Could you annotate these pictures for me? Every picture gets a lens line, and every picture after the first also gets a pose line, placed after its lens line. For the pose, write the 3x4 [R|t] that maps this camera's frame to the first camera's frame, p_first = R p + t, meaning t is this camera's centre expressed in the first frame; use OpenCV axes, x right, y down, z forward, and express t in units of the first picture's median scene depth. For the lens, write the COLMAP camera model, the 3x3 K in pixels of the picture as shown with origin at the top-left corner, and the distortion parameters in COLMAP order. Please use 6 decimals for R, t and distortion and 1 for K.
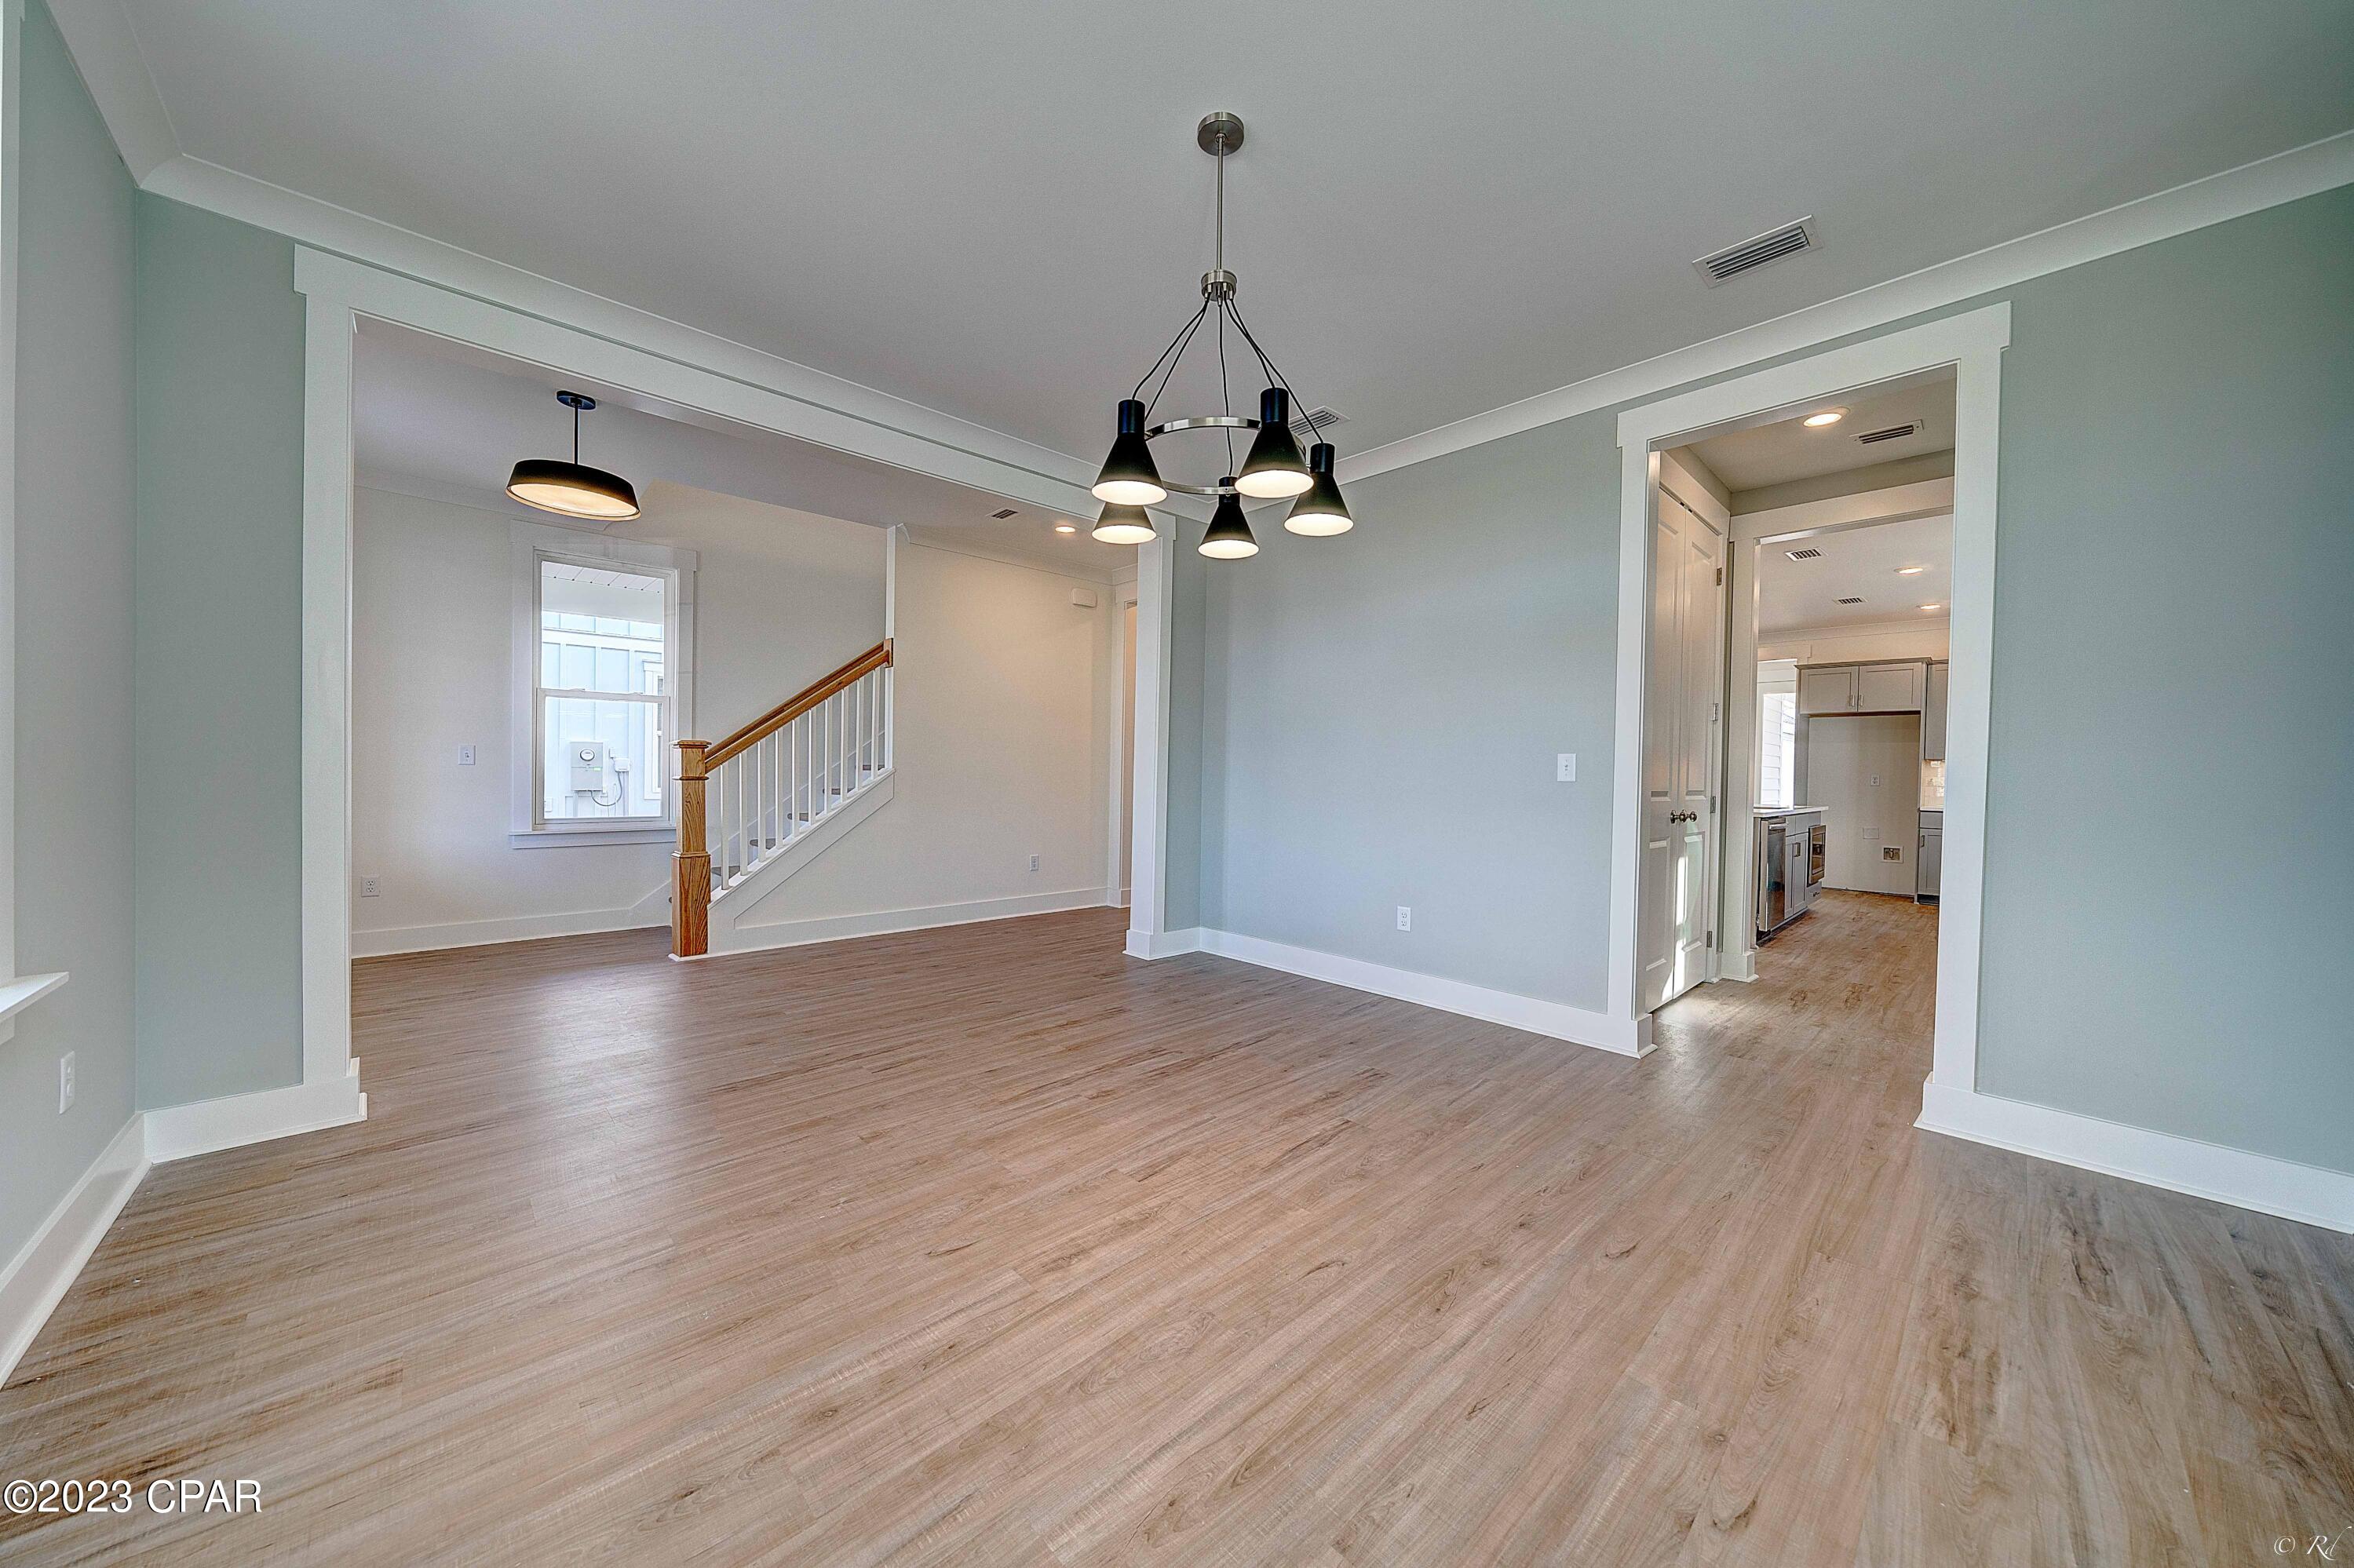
lens RADIAL K [[818.4, 0, 1188.1], [0, 818.4, 780.6], [0, 0, 1]] dist [-0.003158, 0.000003]
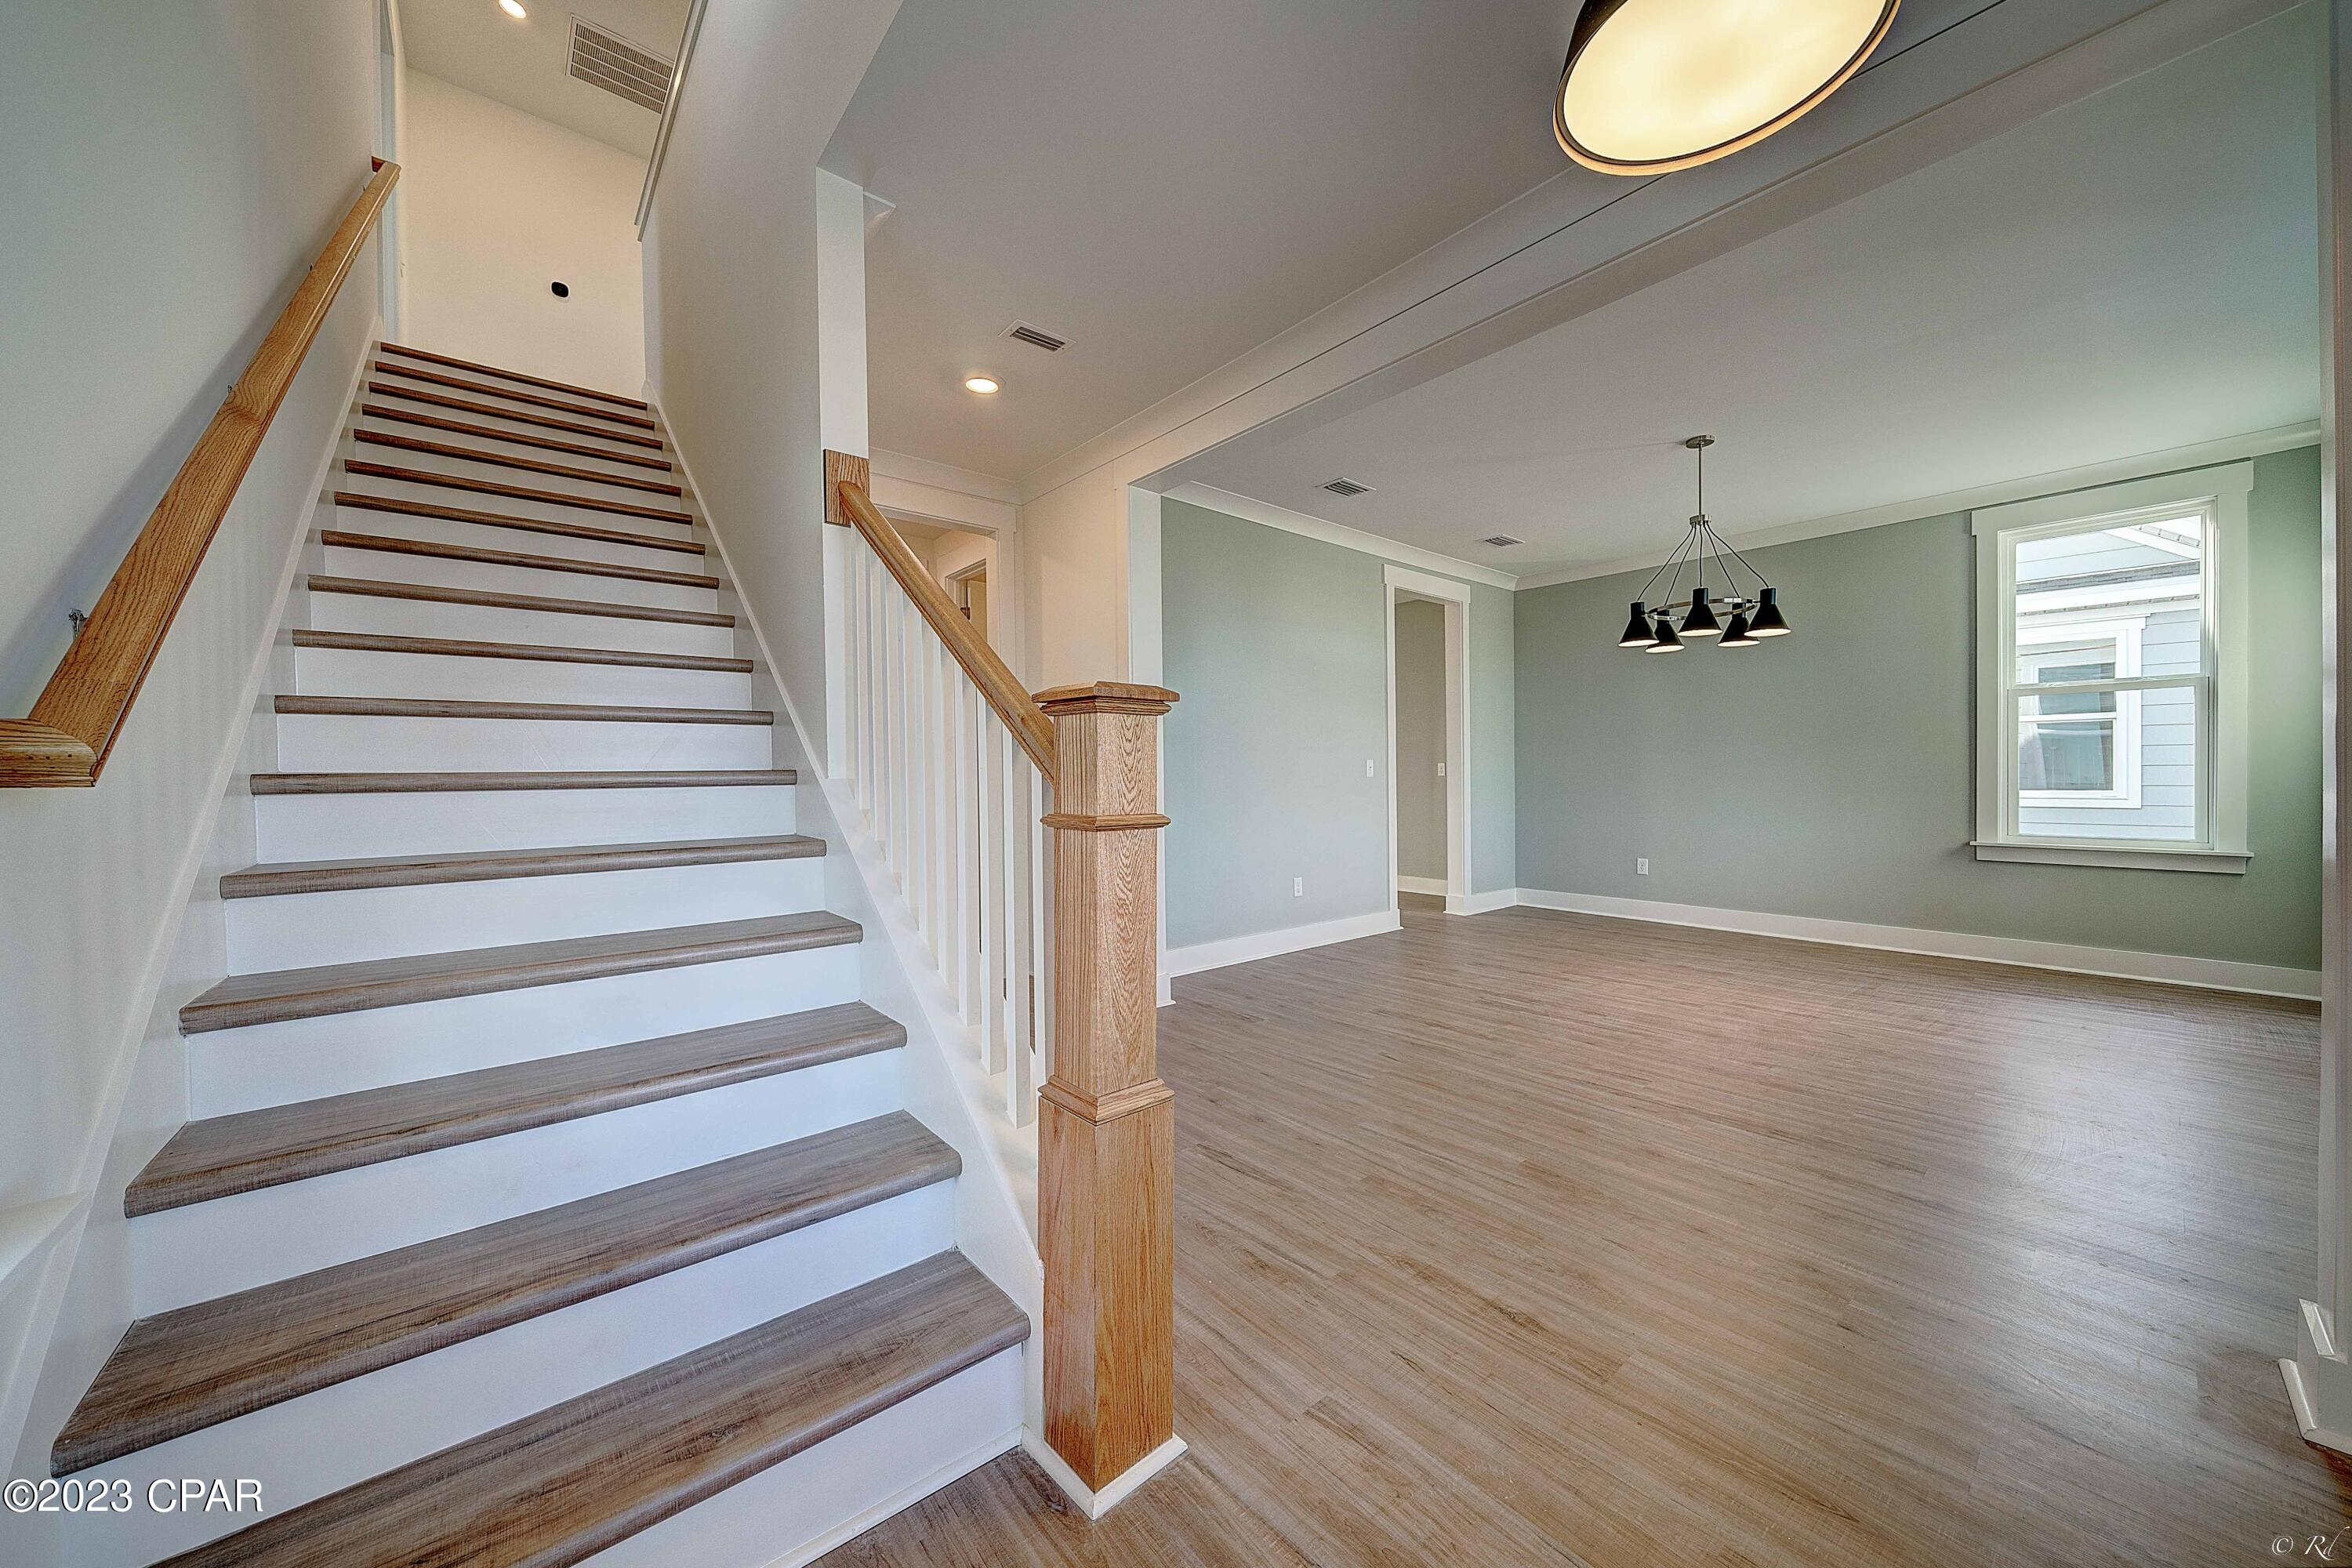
lens RADIAL K [[817.8, 0, 1185.1], [0, 817.8, 782.3], [0, 0, 1]] dist [-0.003158, 0.000003]
pose [[0.056341, -0.023768, 0.998129, -1.226605], [0.017153, 0.999592, 0.022834, -0.032882], [-0.998264, 0.015835, 0.056726, 1.319206]]
